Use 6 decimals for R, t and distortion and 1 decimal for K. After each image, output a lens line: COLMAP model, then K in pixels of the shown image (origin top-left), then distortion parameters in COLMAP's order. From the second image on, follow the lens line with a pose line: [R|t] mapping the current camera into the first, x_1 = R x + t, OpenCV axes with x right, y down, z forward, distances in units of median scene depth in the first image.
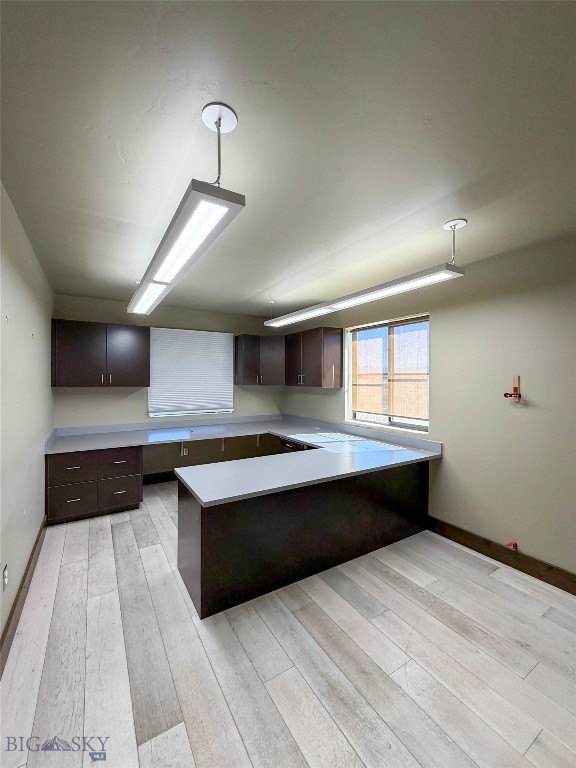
lens RADIAL K [[319.6, 0, 251.0], [0, 319.6, 385.9], [0, 0, 1]] dist [0.020208, 0.000022]
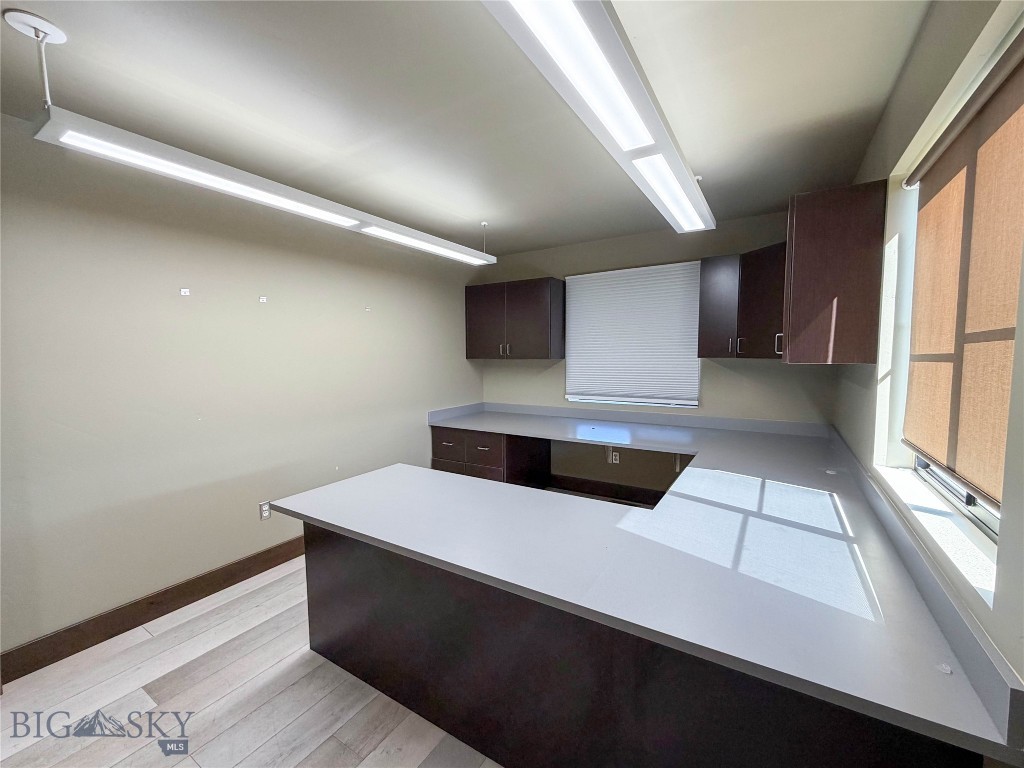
lens RADIAL K [[400.7, 0, 512.0], [0, 400.7, 384.0], [0, 0, 1]] dist [0.000765, 0.000144]
pose [[0.505546, 0.058750, -0.860797, 2.125505], [-0.003473, 0.997810, 0.066062, -0.006379], [0.862793, -0.030408, 0.504643, 2.196285]]
